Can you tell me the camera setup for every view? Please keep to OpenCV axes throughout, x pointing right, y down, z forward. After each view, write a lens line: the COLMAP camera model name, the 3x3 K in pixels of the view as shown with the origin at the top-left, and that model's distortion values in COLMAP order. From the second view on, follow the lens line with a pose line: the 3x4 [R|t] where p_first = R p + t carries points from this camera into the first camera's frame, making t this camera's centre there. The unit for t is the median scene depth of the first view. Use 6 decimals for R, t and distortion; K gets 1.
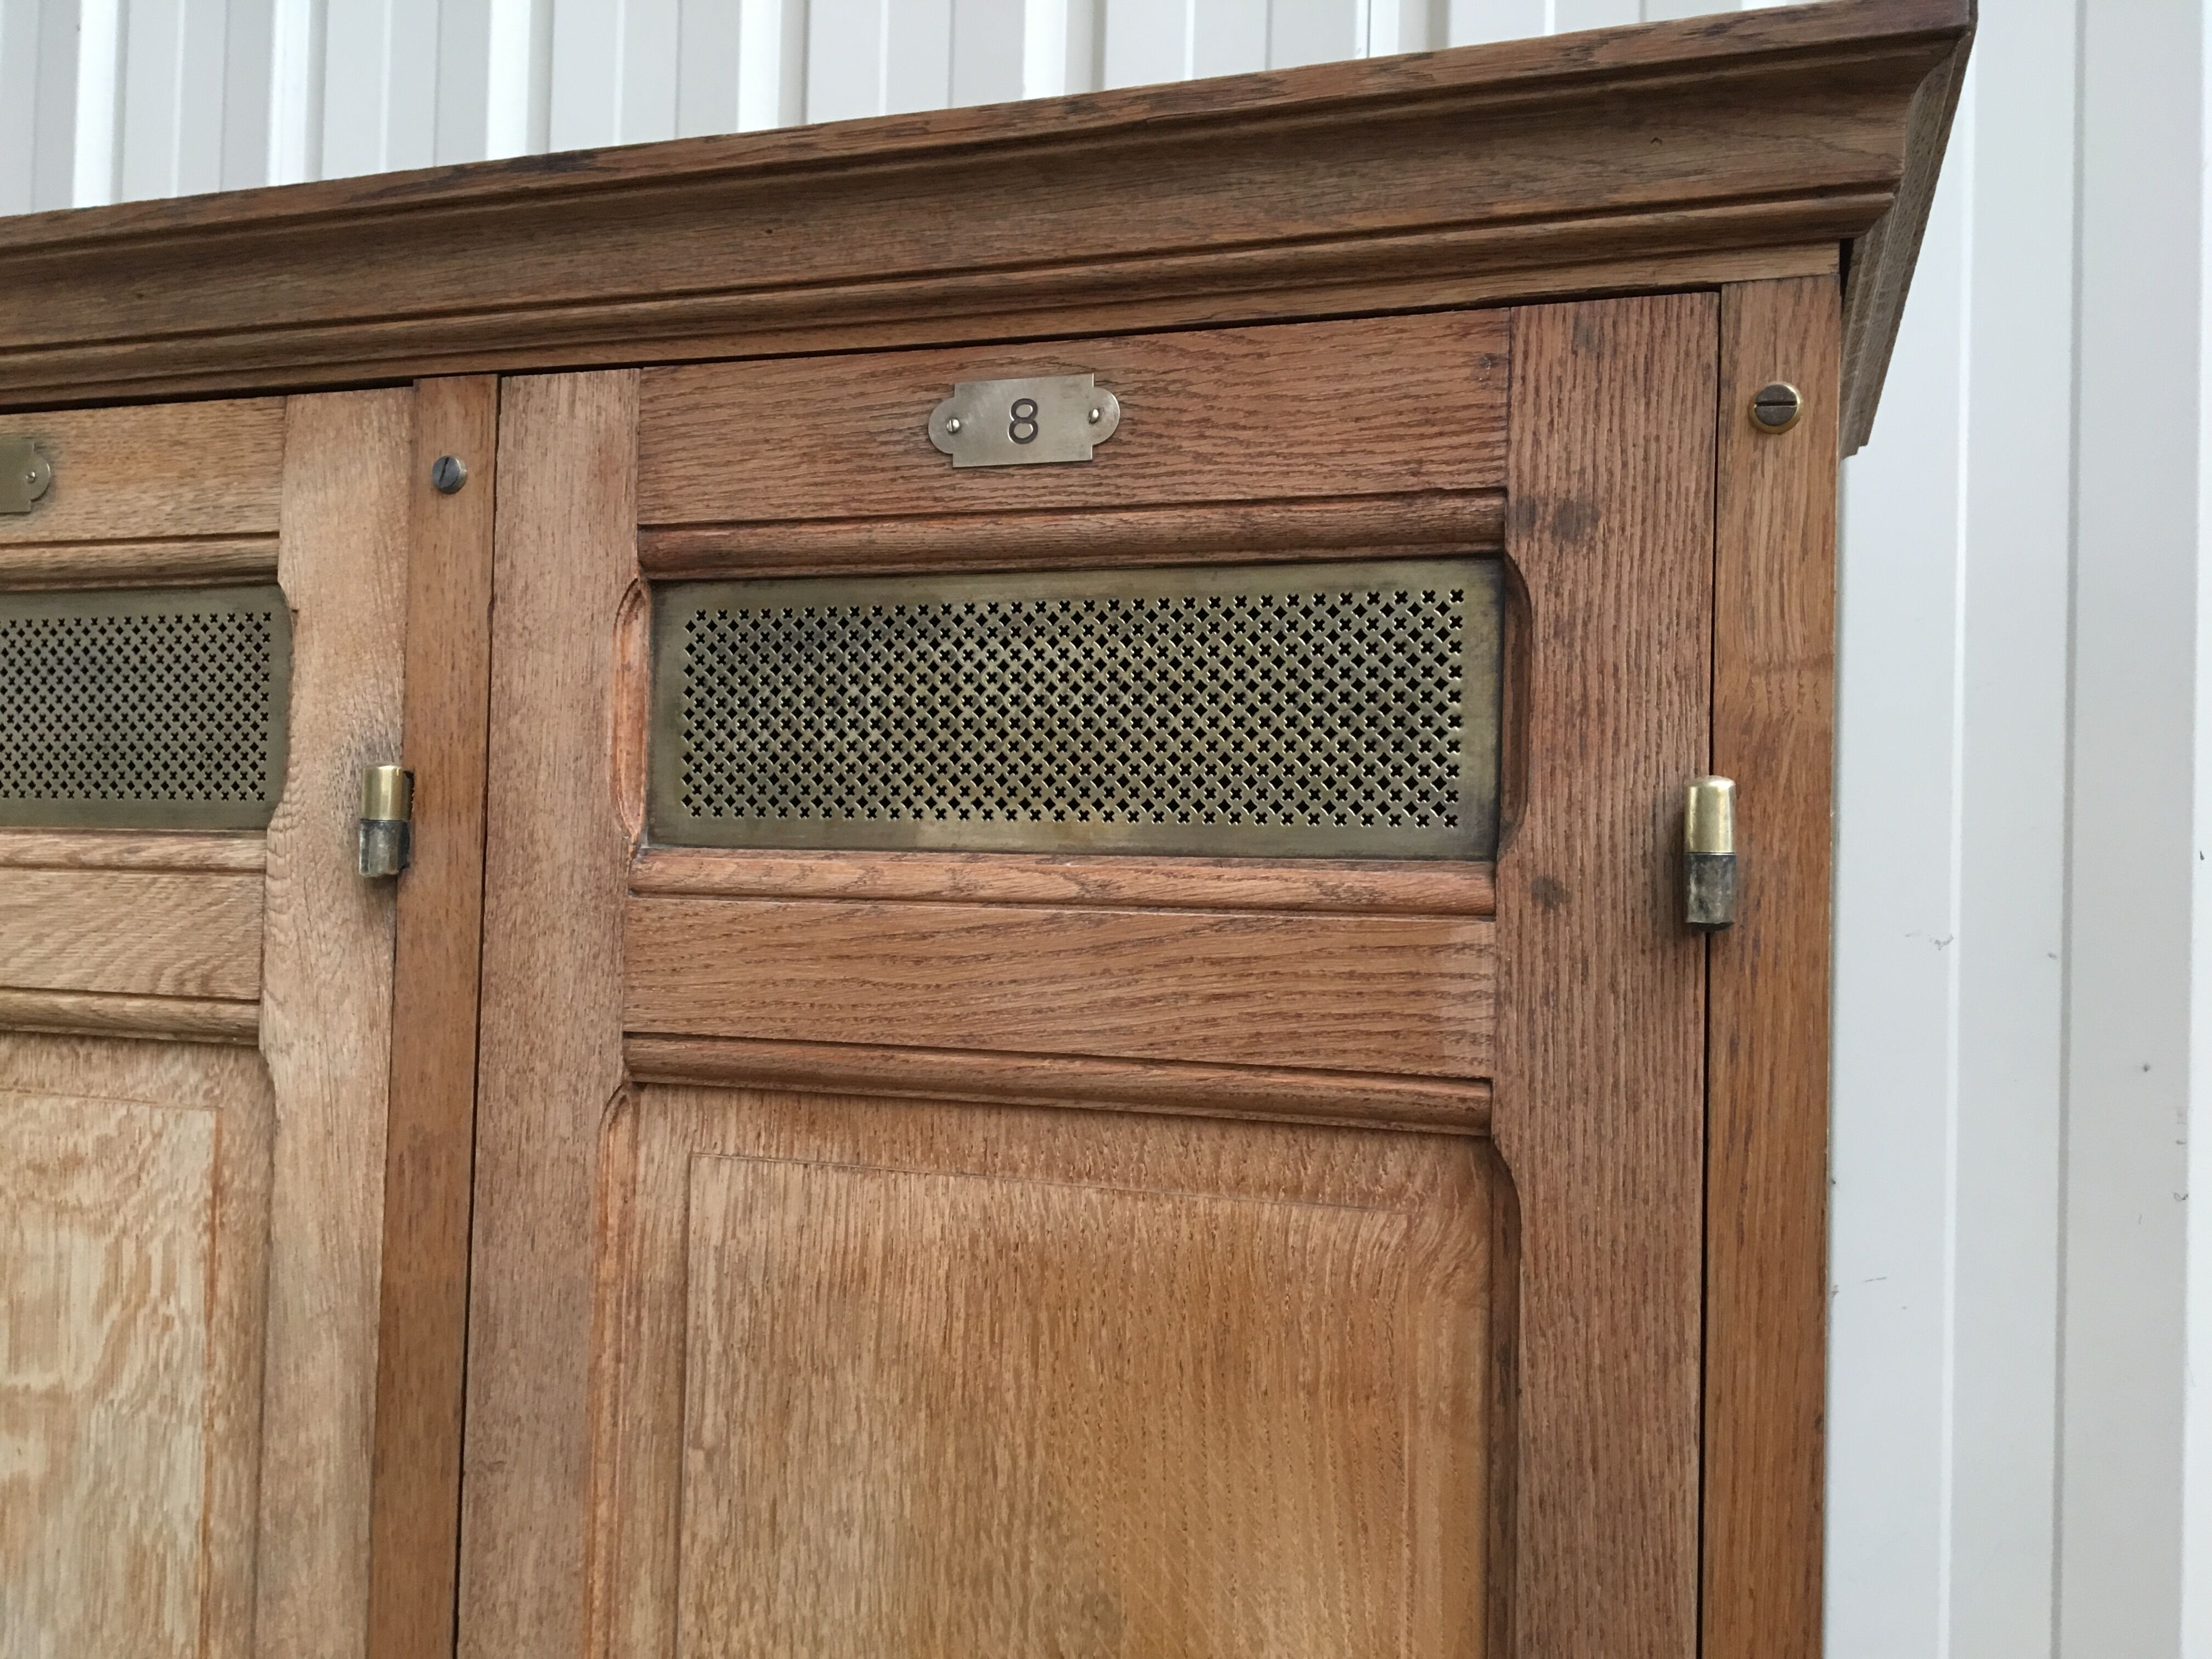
lens RADIAL K [[1859.4, 0, 1098.9], [0, 1859.4, 829.5], [0, 0, 1]] dist [0.112723, -0.179242]
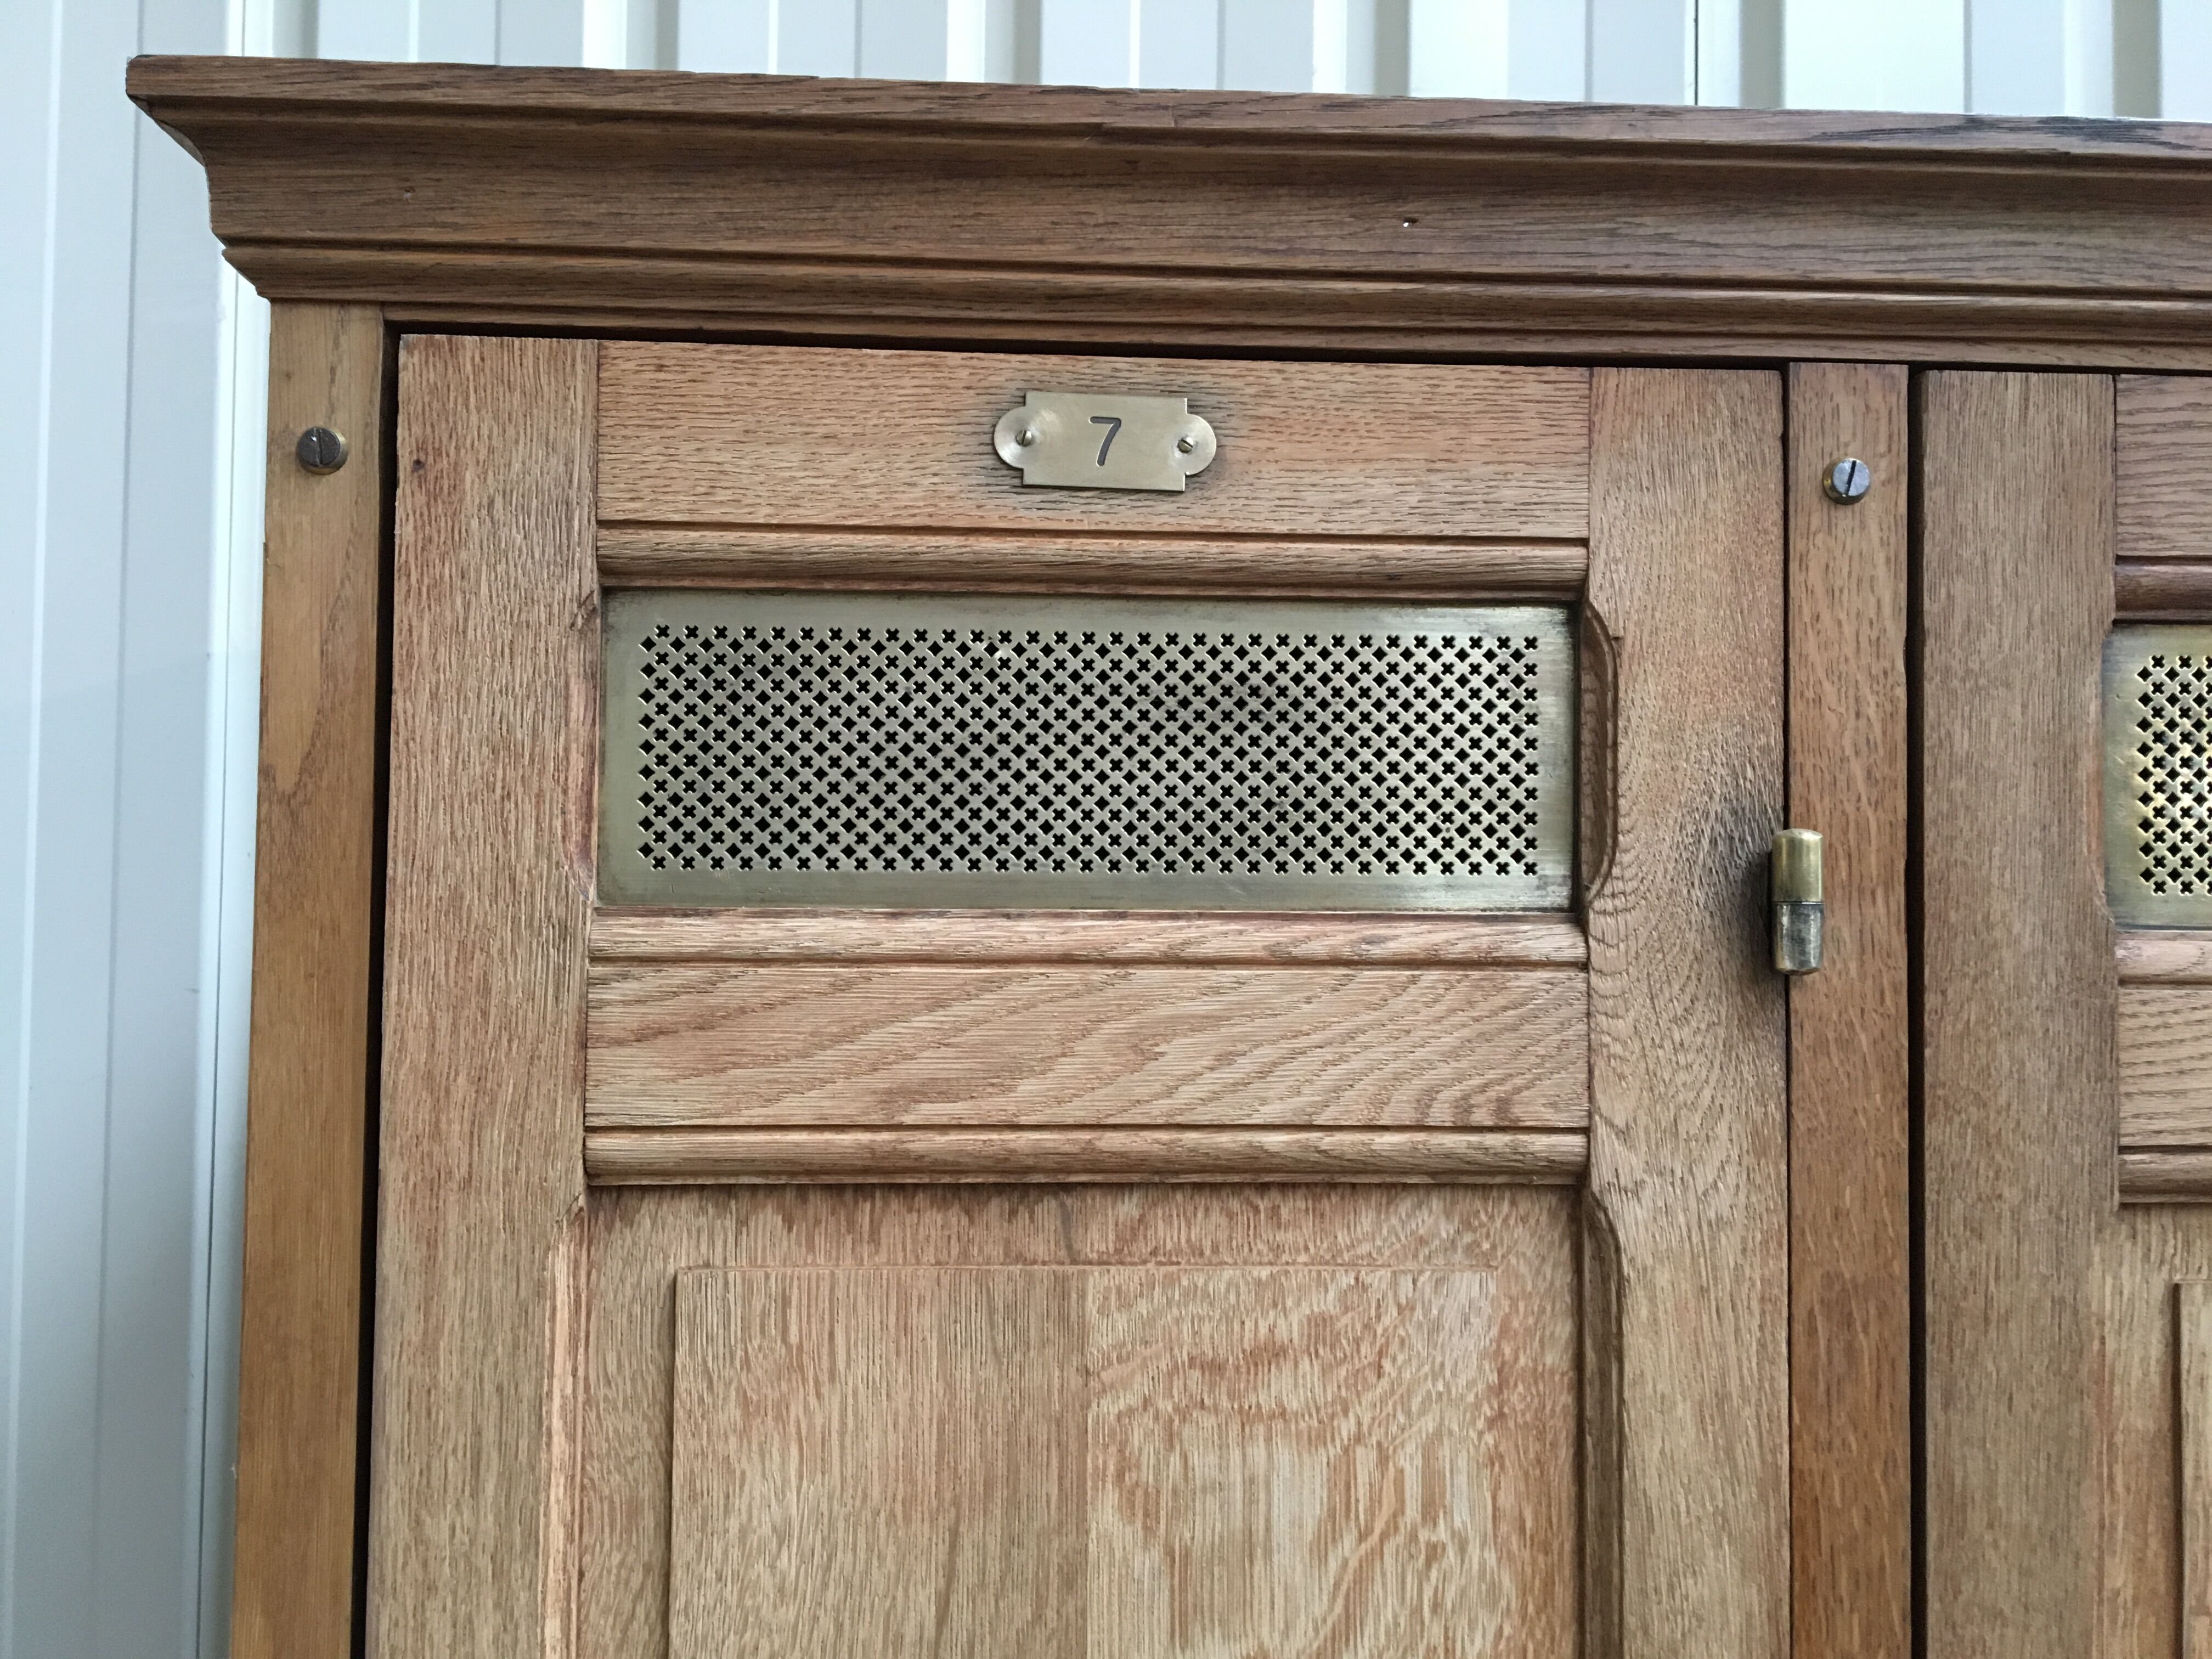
lens RADIAL K [[1901.6, 0, 1104.7], [0, 1901.6, 852.9], [0, 0, 1]] dist [0.088206, -0.167661]
pose [[0.928969, -0.001530, 0.370155, -0.901289], [0.004284, 0.999969, -0.006620, -0.019798], [-0.370134, 0.007735, 0.928946, 0.318193]]
